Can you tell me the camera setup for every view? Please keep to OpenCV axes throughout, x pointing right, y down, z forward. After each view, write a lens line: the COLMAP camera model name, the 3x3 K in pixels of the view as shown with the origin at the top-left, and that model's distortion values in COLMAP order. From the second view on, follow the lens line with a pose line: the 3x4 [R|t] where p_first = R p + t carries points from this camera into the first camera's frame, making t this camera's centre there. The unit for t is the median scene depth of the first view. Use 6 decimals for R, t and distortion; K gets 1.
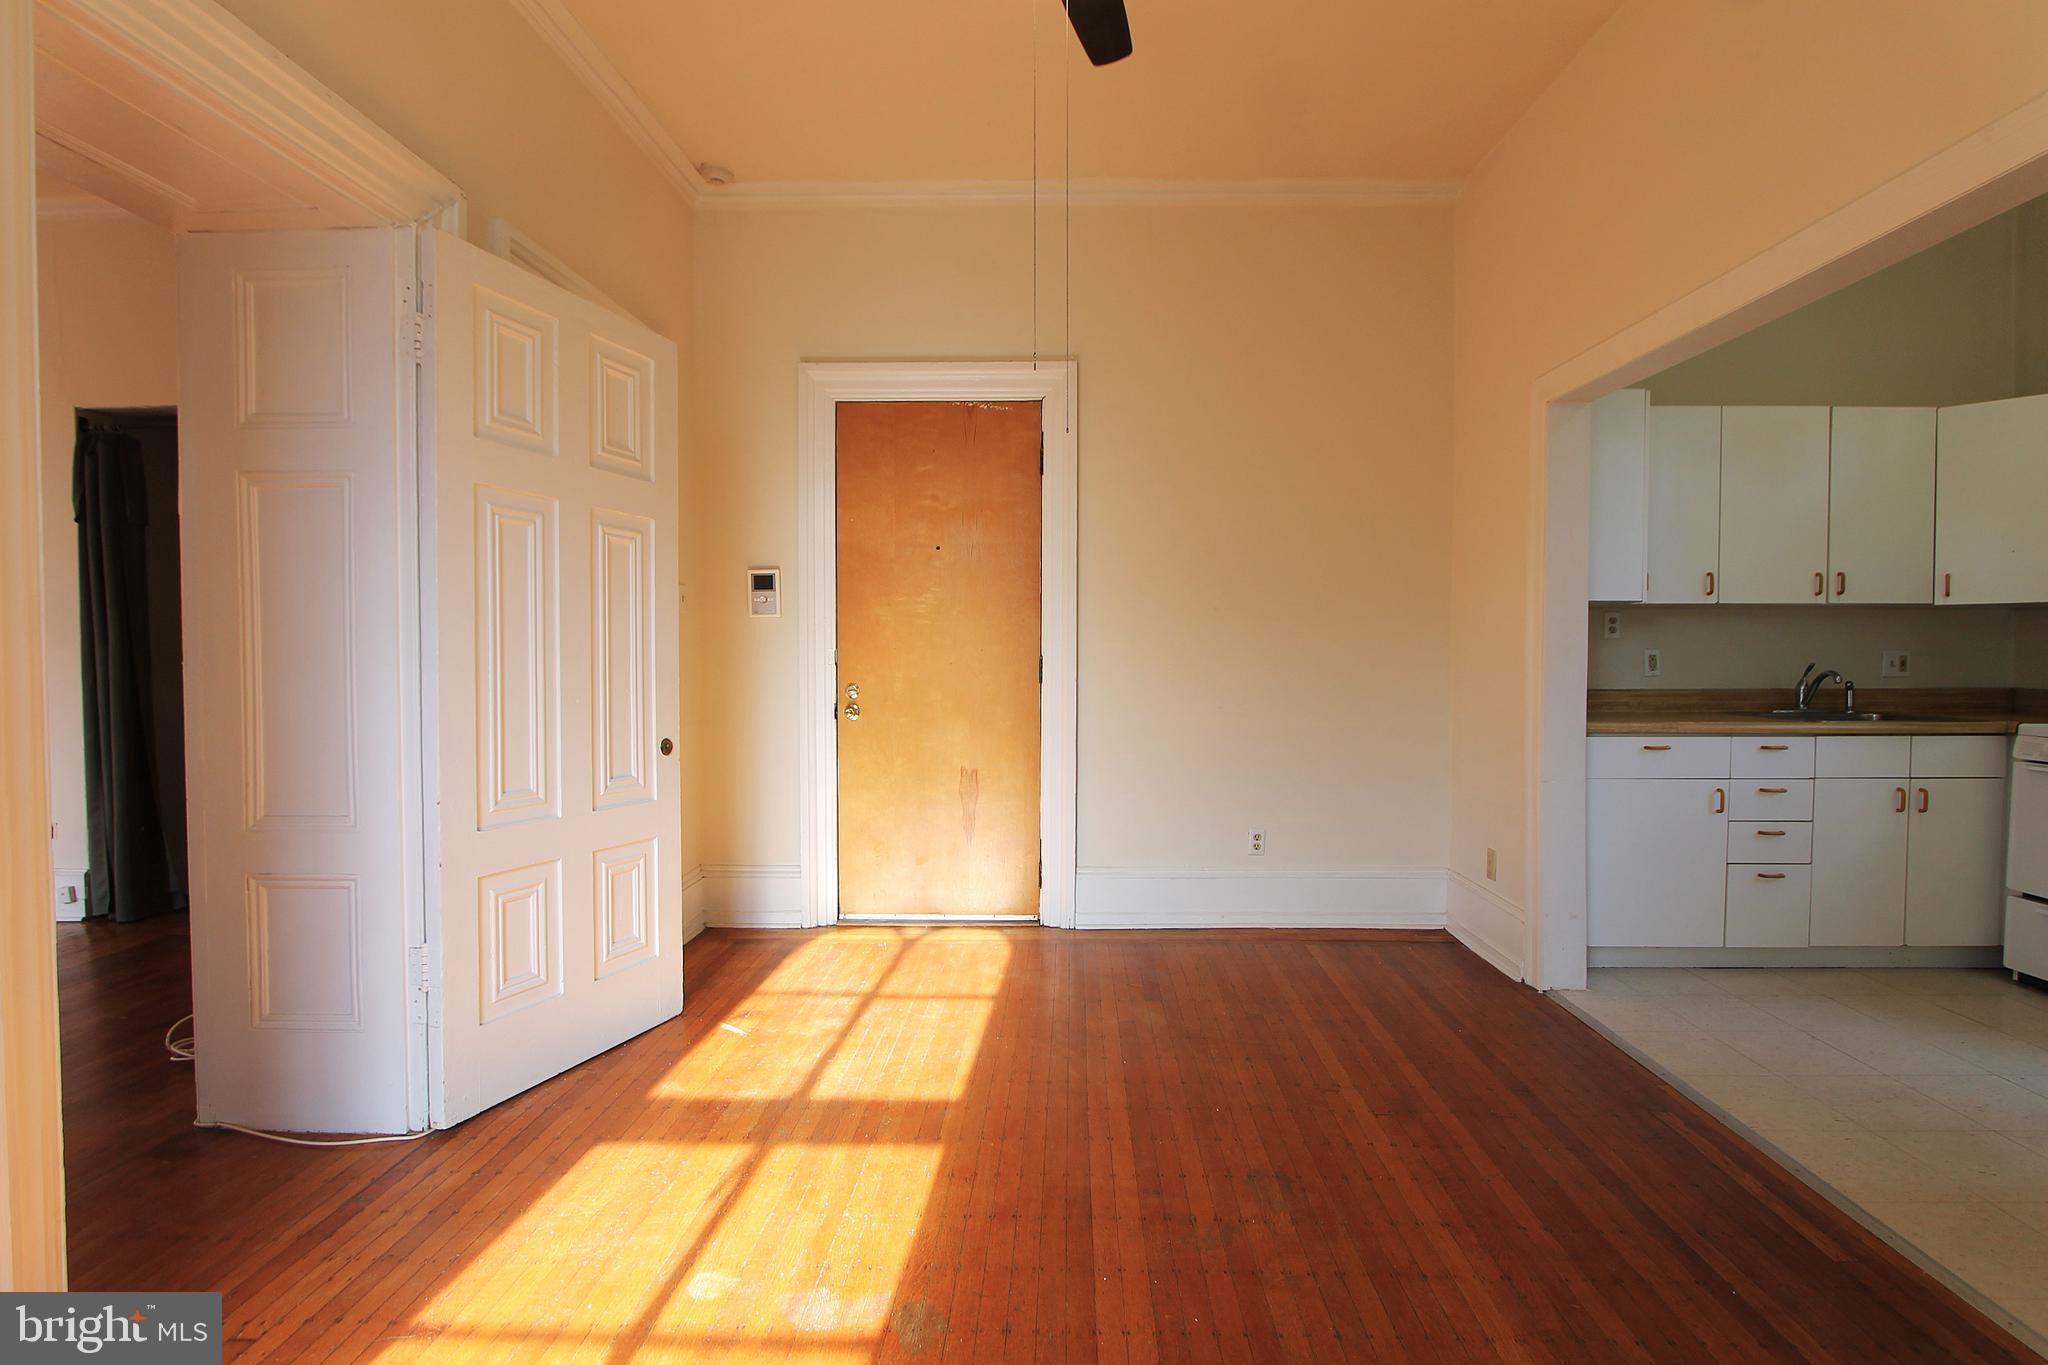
lens RADIAL K [[965.5, 0, 1069.4], [0, 965.5, 686.5], [0, 0, 1]] dist [-0.015822, -0.000133]
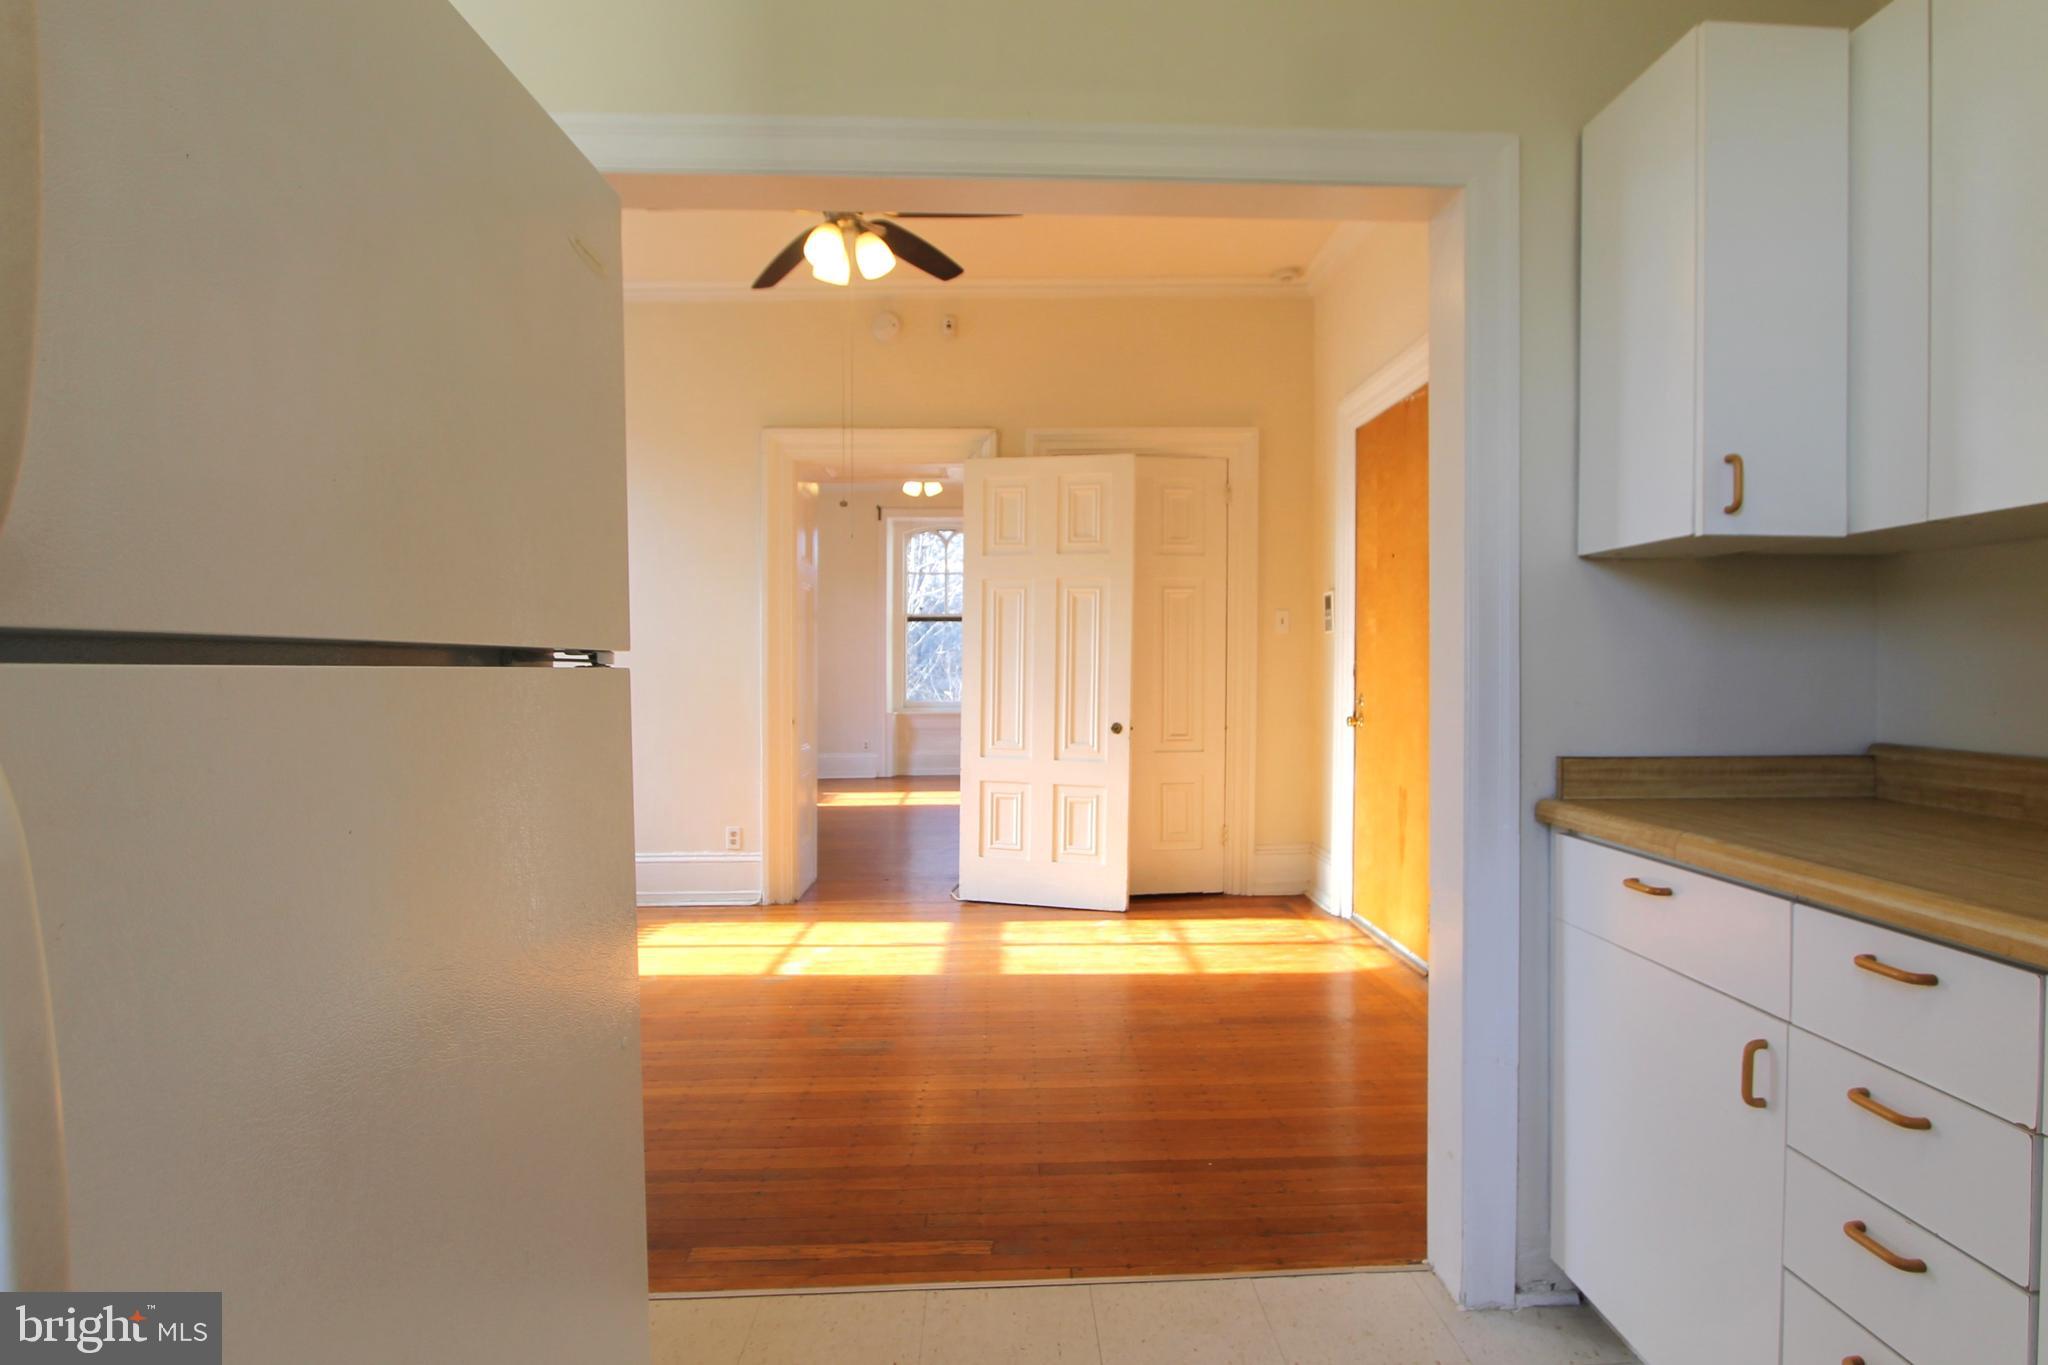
lens RADIAL K [[1036.0, 0, 1024.0], [0, 1036.0, 682.5], [0, 0, 1]] dist [-0.028197, 0.008458]
pose [[0.031261, 0.015299, -0.999394, 1.033086], [-0.032441, 0.999372, 0.014284, -0.022823], [0.998985, 0.031975, 0.031738, 0.700219]]
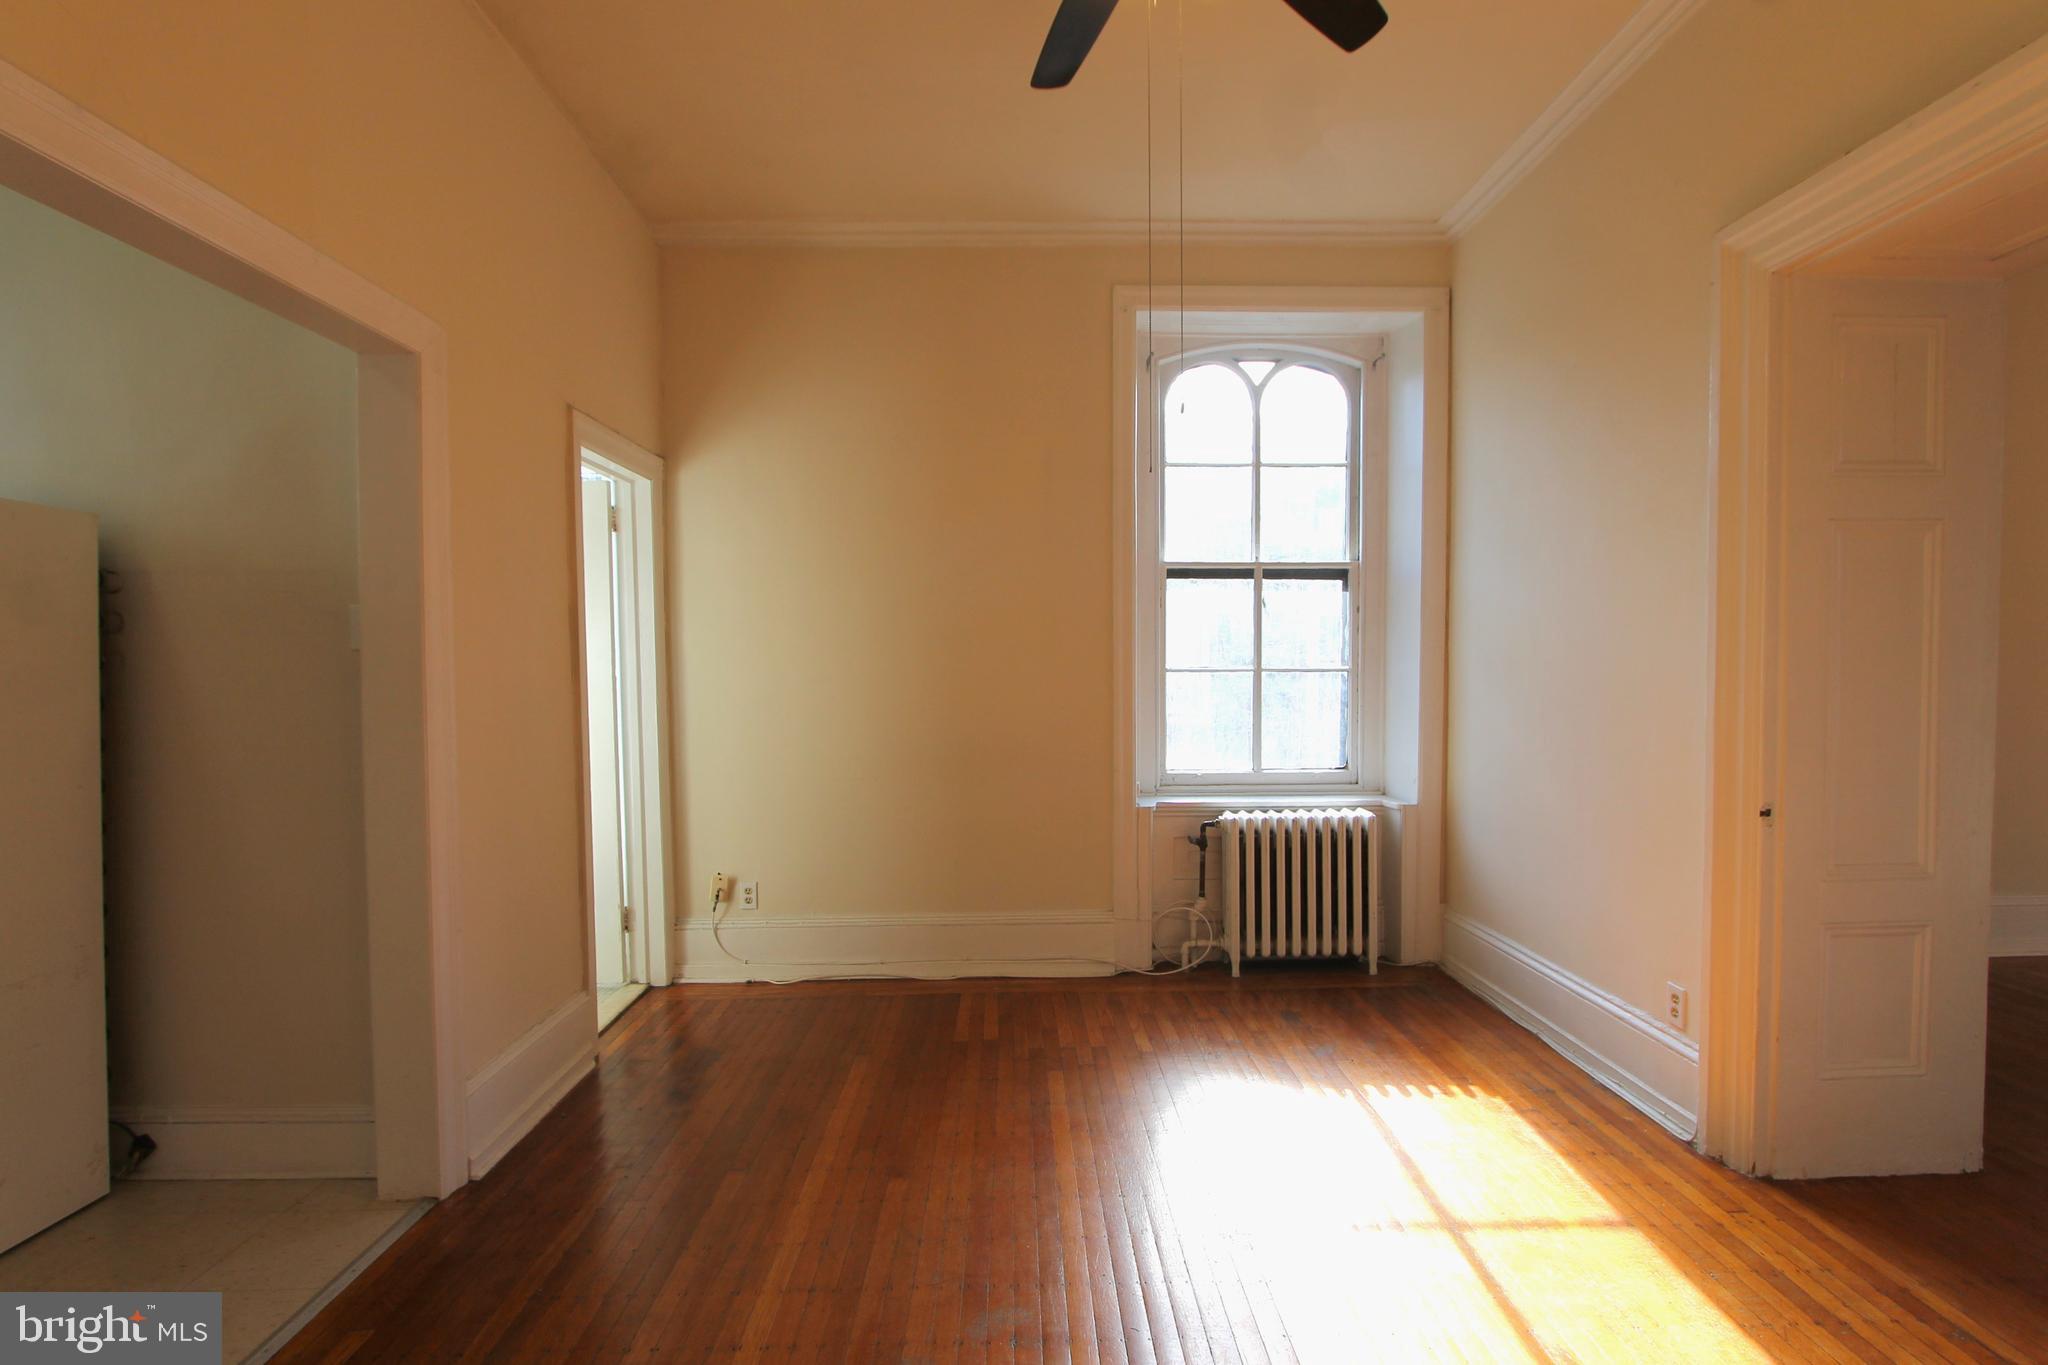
lens RADIAL K [[926.2, 0, 1024.0], [0, 926.2, 682.5], [0, 0, 1]] dist [-0.060320, -0.000020]
pose [[-0.999811, -0.002308, -0.019330, 0.068009], [-0.003268, 0.998755, 0.049776, -0.050552], [0.019191, 0.049830, -0.998573, 1.010037]]
